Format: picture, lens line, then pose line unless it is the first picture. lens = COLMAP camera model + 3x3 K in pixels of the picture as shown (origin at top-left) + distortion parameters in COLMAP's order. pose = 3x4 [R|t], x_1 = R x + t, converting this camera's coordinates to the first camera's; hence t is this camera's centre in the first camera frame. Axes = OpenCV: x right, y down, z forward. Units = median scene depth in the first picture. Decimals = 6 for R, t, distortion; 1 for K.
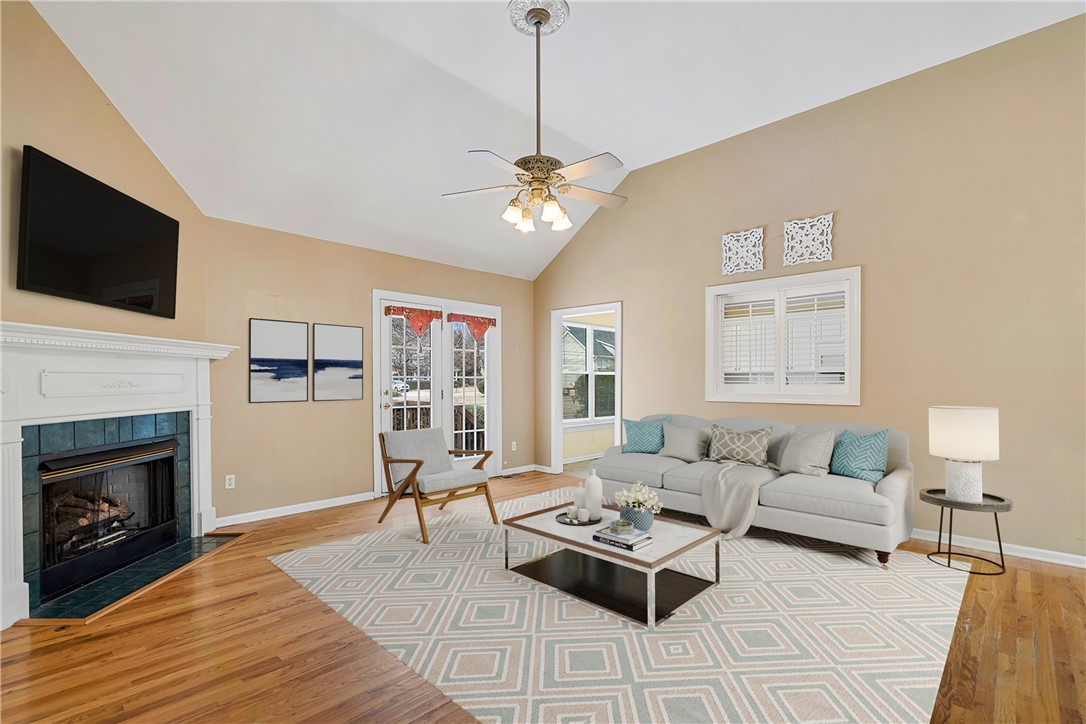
lens RADIAL K [[500.3, 0, 541.5], [0, 500.3, 384.0], [0, 0, 1]] dist [-0.000322, 0.000048]
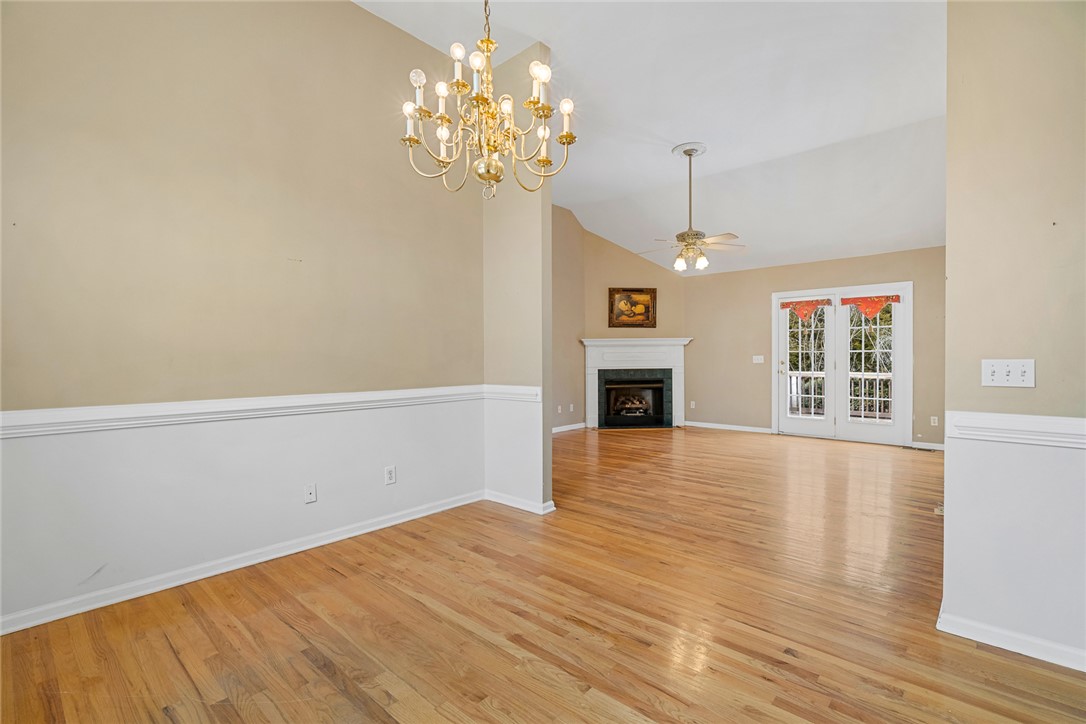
lens RADIAL K [[504.2, 0, 543.0], [0, 504.2, 362.0], [0, 0, 1]] dist [-0.000457, 0.000052]
pose [[0.037403, 0.010804, -0.999242, 1.580079], [-0.002686, 0.999939, 0.010711, 0.002272], [0.999297, 0.002283, 0.037430, 0.359484]]
